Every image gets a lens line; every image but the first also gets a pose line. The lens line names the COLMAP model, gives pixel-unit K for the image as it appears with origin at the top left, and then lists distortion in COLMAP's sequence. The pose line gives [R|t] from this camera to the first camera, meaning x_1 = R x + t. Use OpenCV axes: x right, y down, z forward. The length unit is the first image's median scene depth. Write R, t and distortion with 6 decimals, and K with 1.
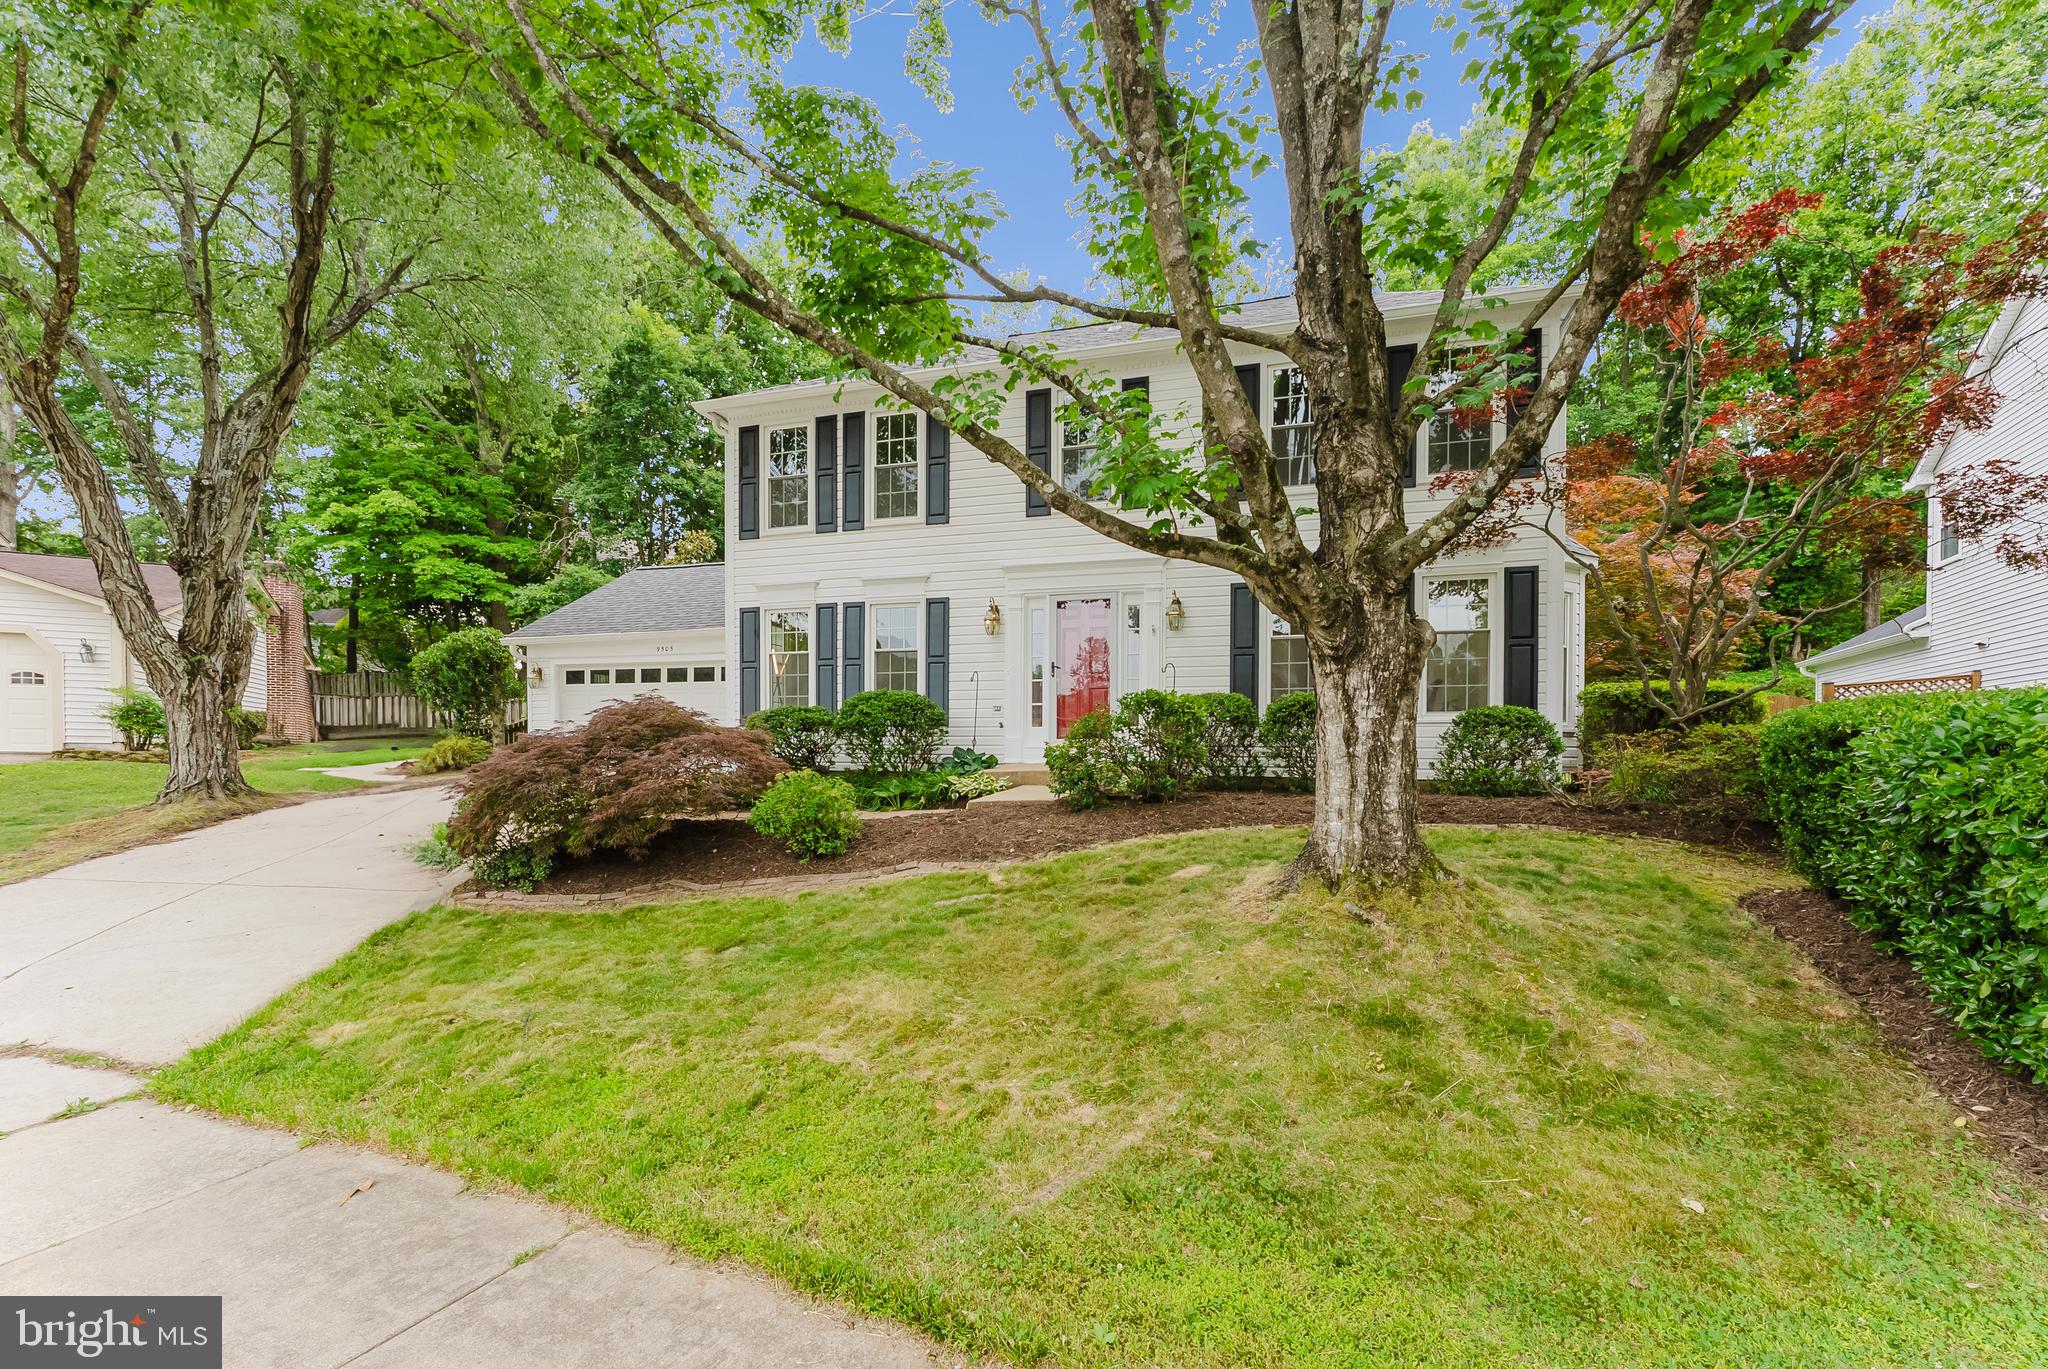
lens RADIAL K [[838.6, 0, 1025.5], [0, 838.6, 729.1], [0, 0, 1]] dist [0.001101, 0.000556]
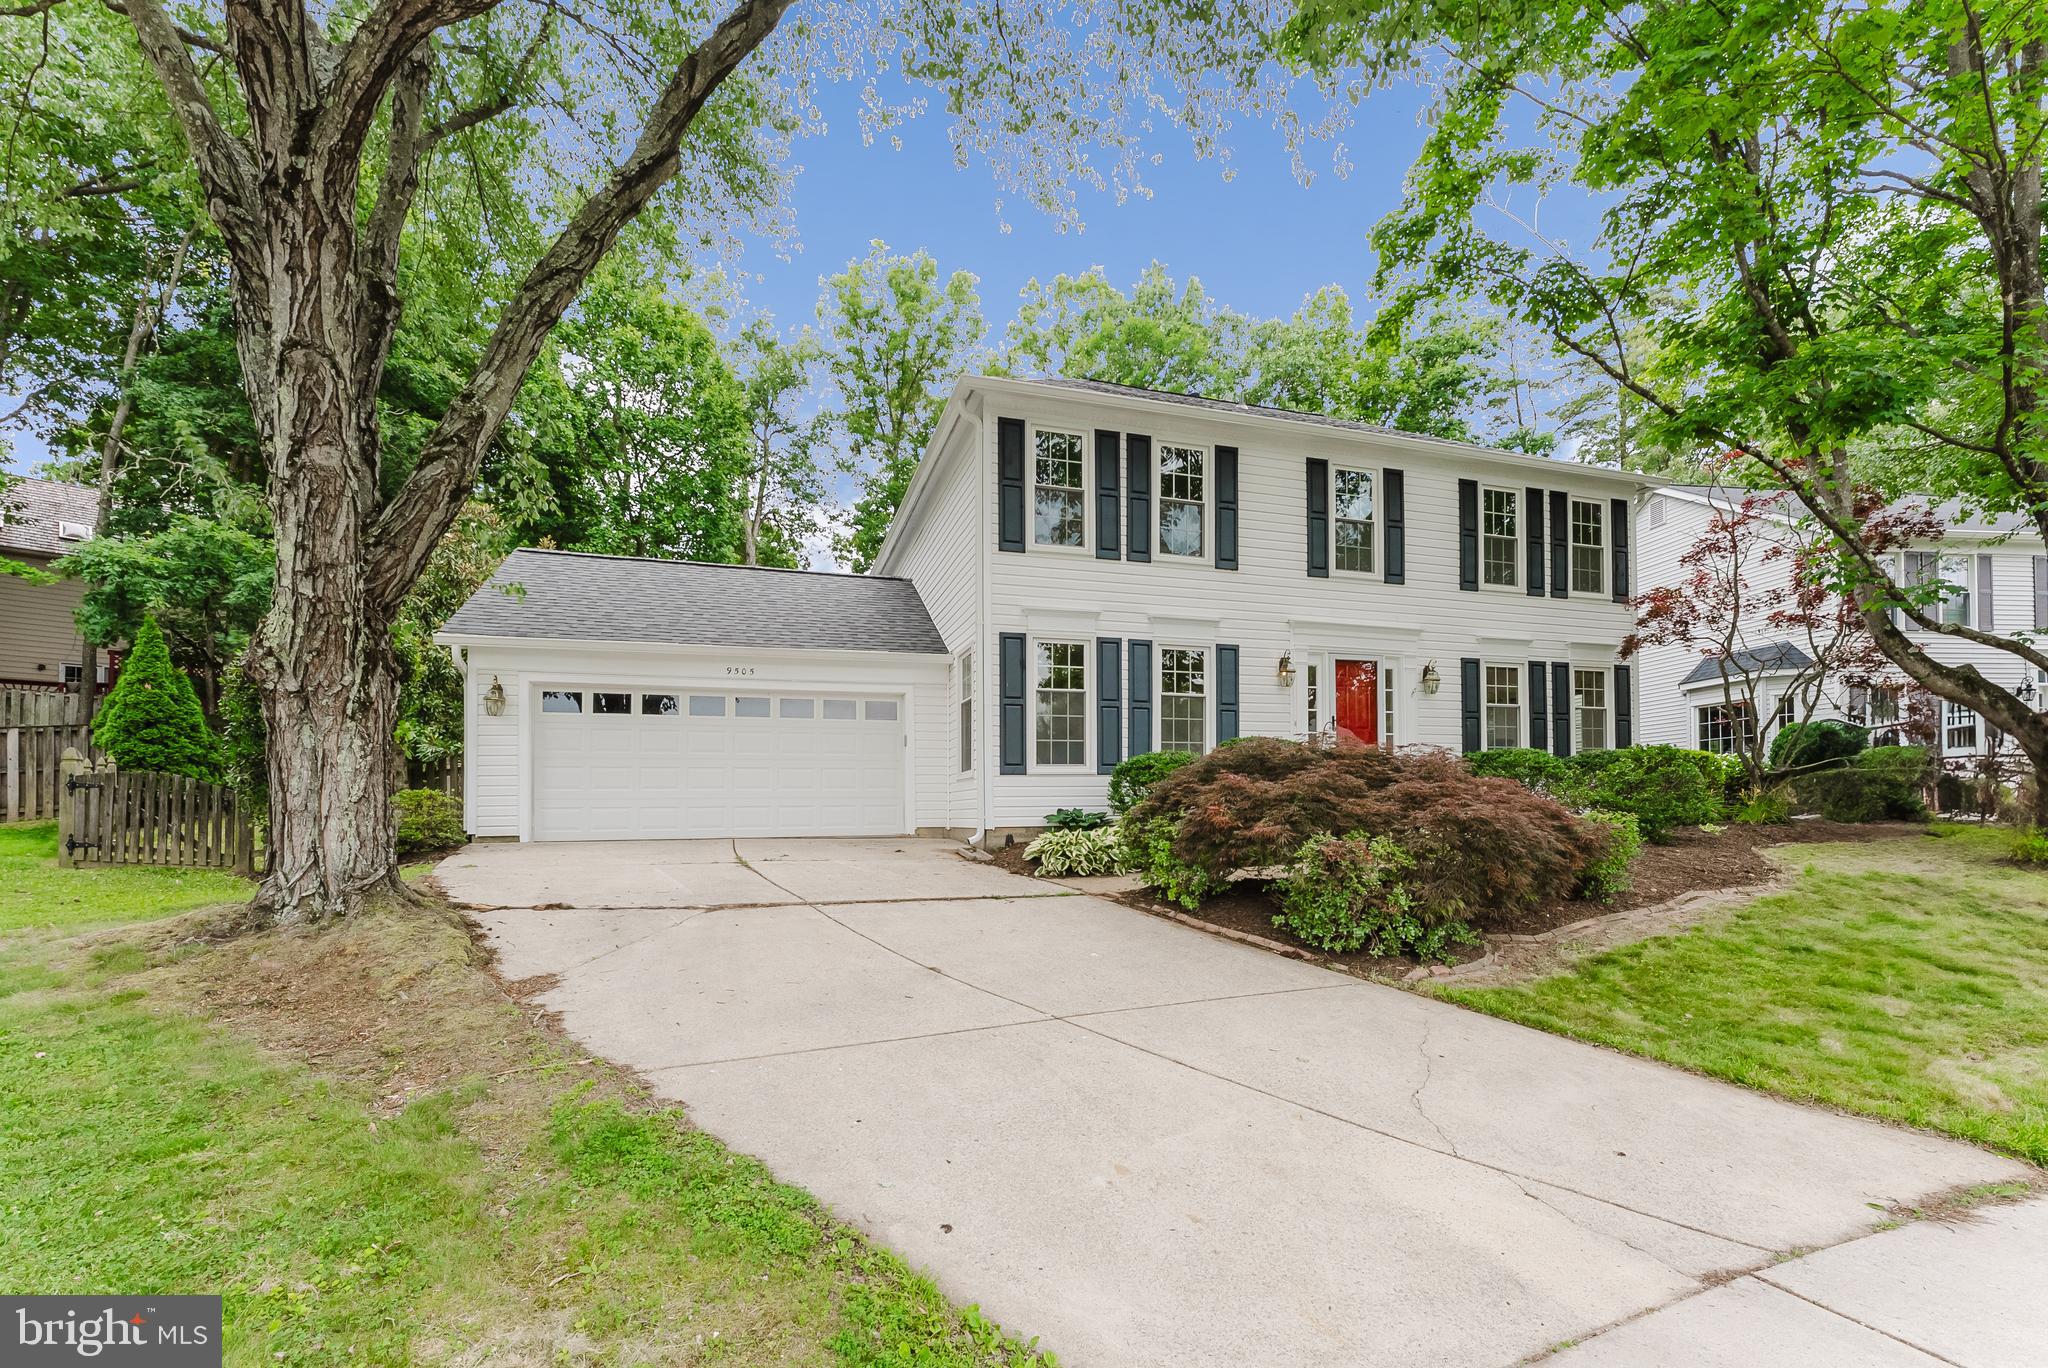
lens RADIAL K [[846.9, 0, 1020.3], [0, 846.9, 767.1], [0, 0, 1]] dist [0.000275, -0.000017]
pose [[0.825545, 0.014031, 0.564162, -0.842410], [0.000992, 0.999653, -0.026313, 0.011944], [-0.564335, 0.022282, 0.825245, 0.318251]]
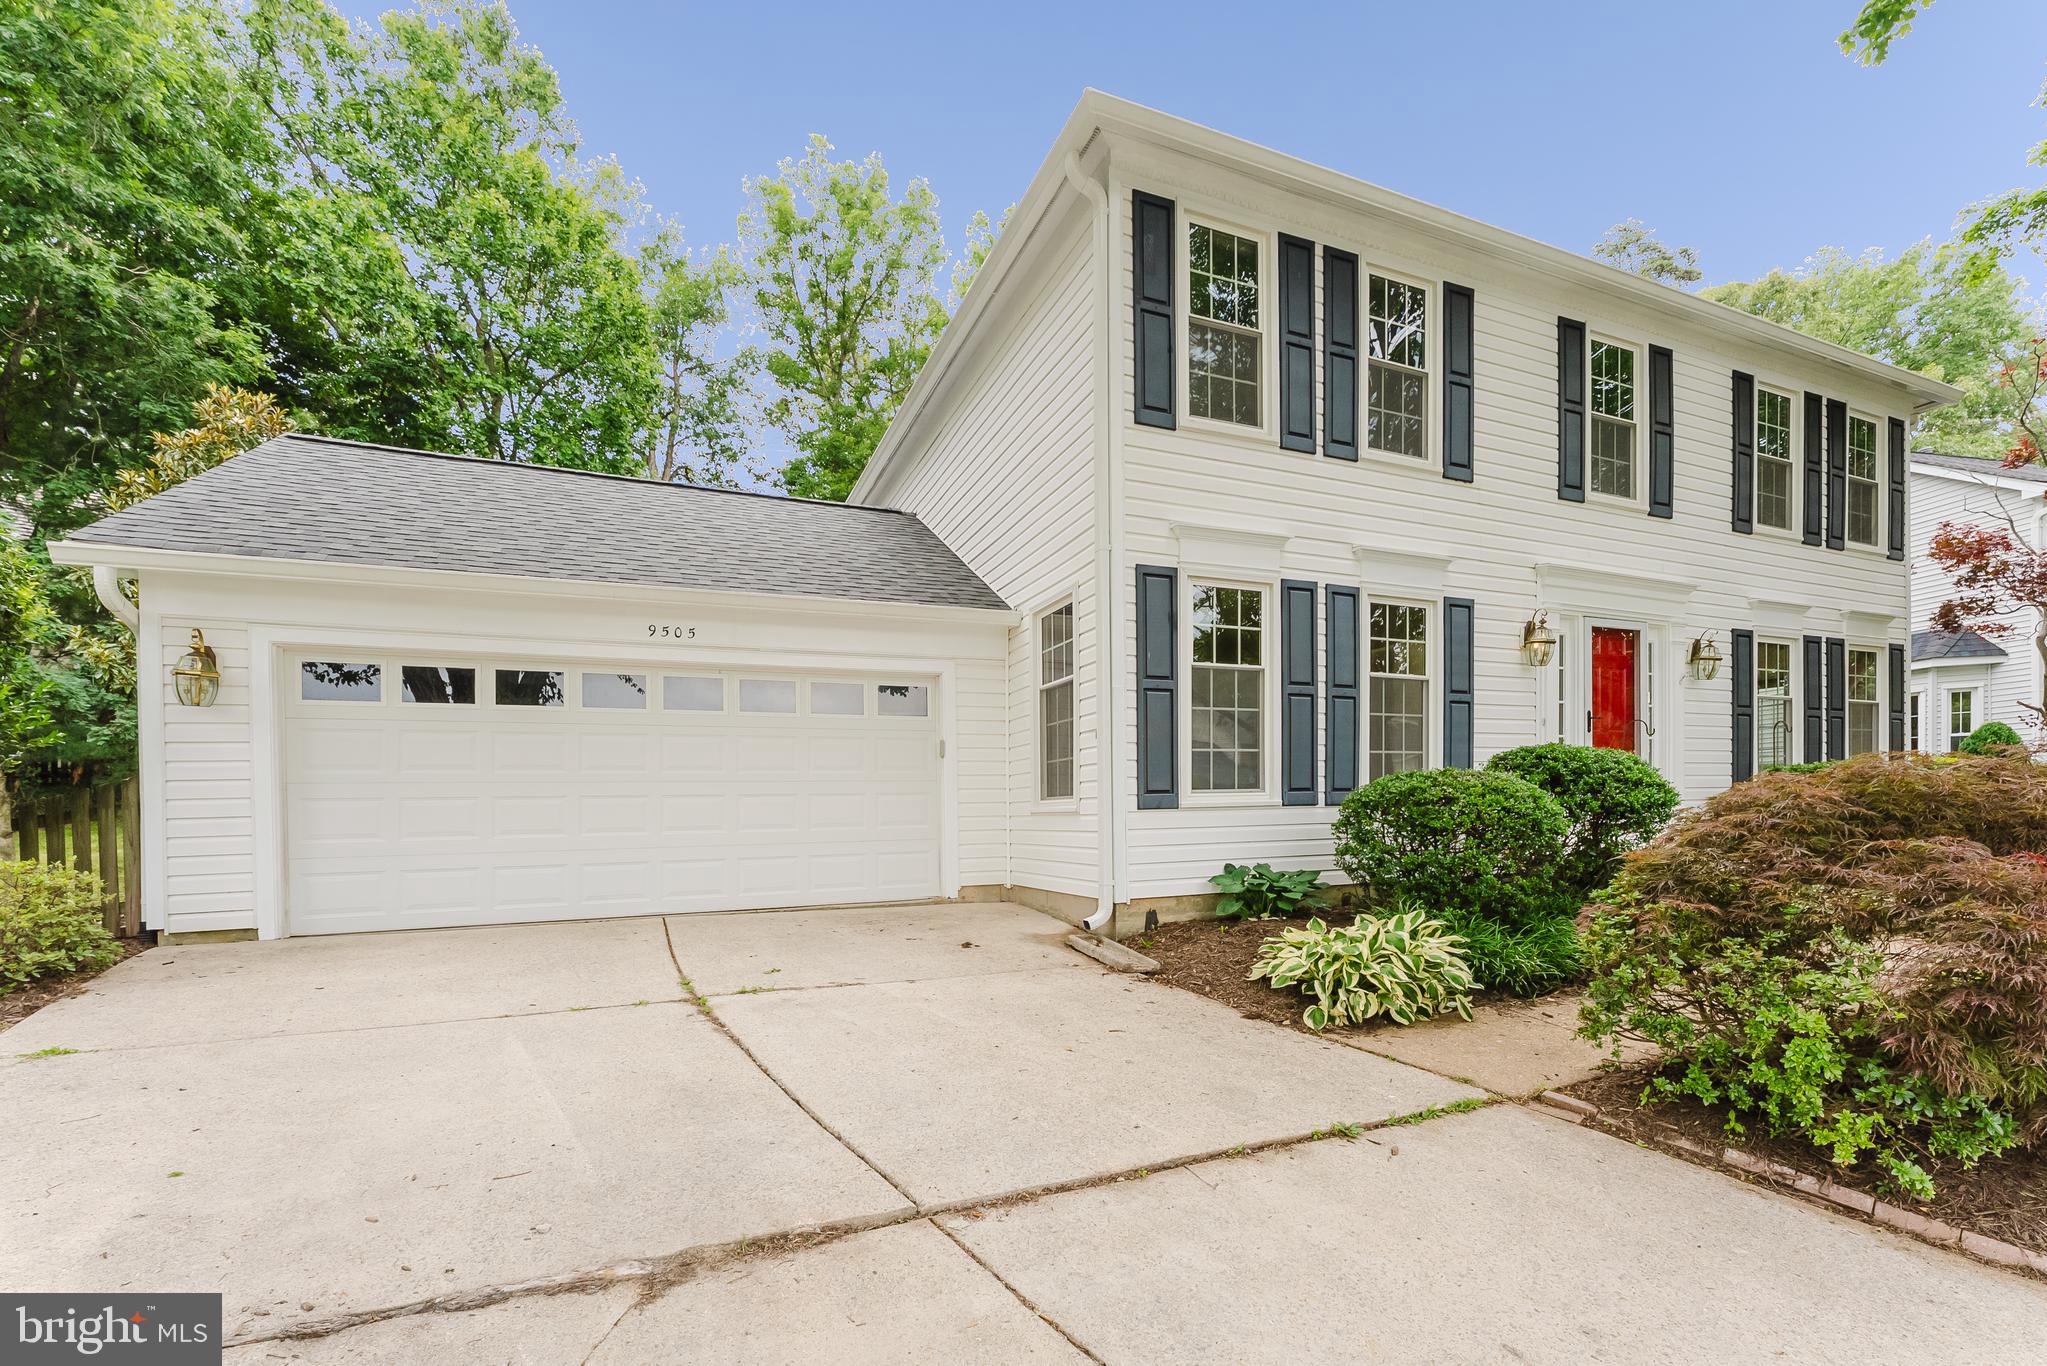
lens RADIAL K [[856.5, 0, 1021.2], [0, 856.5, 789.8], [0, 0, 1]] dist [0.000294, 0.000021]
pose [[0.767170, -0.006420, 0.641412, -0.751519], [0.006930, 0.999975, 0.001720, -0.016750], [-0.641406, 0.003125, 0.767195, 0.705064]]
